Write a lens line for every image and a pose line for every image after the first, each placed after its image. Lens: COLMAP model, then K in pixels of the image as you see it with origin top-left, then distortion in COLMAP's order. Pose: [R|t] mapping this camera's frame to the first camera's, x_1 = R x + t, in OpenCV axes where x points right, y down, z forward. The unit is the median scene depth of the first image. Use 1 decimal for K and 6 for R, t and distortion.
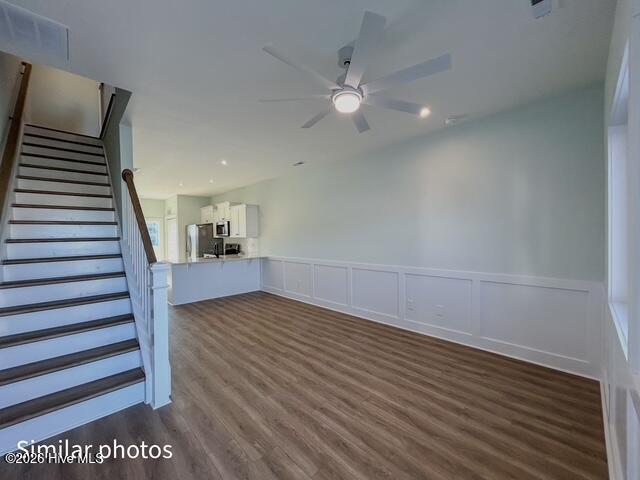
lens RADIAL K [[257.3, 0, 320.0], [0, 257.3, 240.0], [0, 0, 1]] dist [-0.000960, 0.000202]
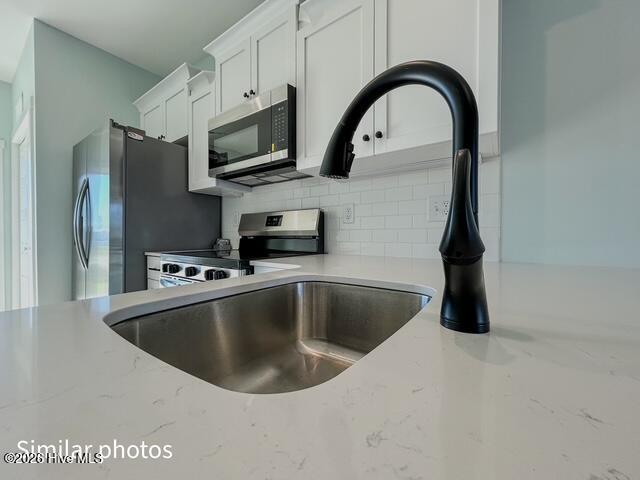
lens RADIAL K [[257.3, 0, 320.0], [0, 257.3, 240.0], [0, 0, 1]] dist [-0.000960, 0.000202]
pose [[0.983739, 0.015052, 0.178974, -0.645309], [-0.013444, 0.999858, -0.010195, 0.079237], [-0.179102, 0.007623, 0.983801, 1.411196]]
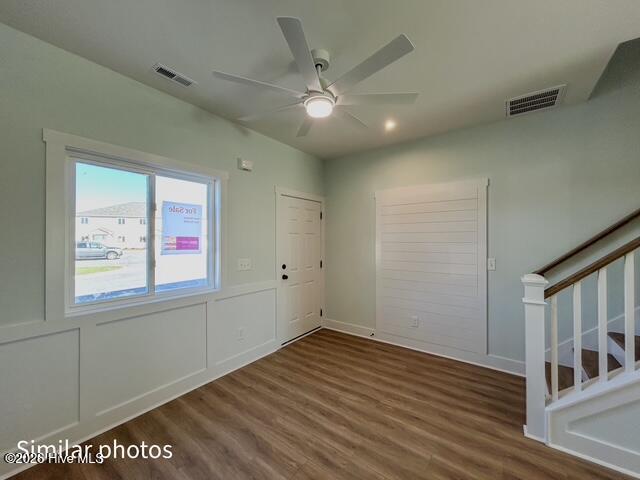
lens RADIAL K [[257.3, 0, 320.0], [0, 257.3, 240.0], [0, 0, 1]] dist [-0.000960, 0.000202]
pose [[-0.986197, 0.017661, -0.164634, 0.126575], [0.013531, 0.999566, 0.026177, -0.034019], [0.165025, 0.023588, -0.986007, 0.927487]]
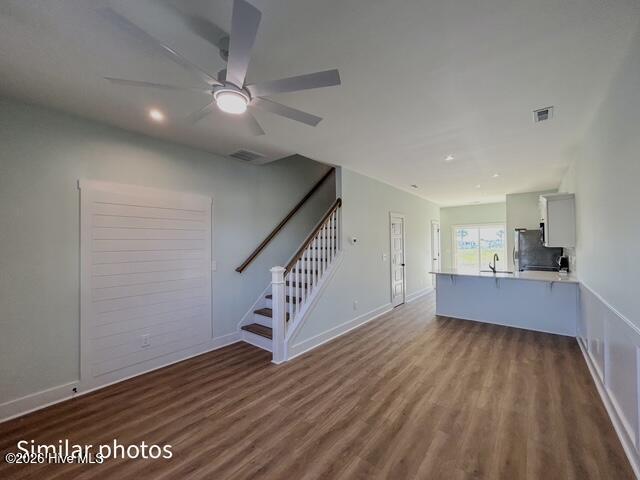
lens RADIAL K [[257.3, 0, 320.0], [0, 257.3, 240.0], [0, 0, 1]] dist [-0.000960, 0.000202]
pose [[0.107648, 0.000473, -0.994189, 0.471410], [-0.011010, 0.999939, -0.000716, -0.035471], [0.994128, 0.011023, 0.107647, 0.574867]]
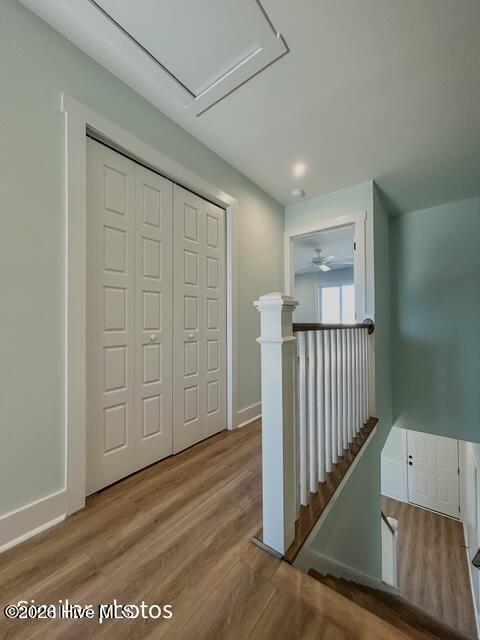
lens RADIAL K [[257.3, 0, 240.0], [0, 257.3, 320.0], [0, 0, 1]] dist [-0.000960, 0.000202]
pose [[-0.146356, 0.031774, 0.988722, -1.235604], [0.025861, 0.999265, -0.028284, -0.691184], [-0.988894, 0.021429, -0.147070, 1.221017]]
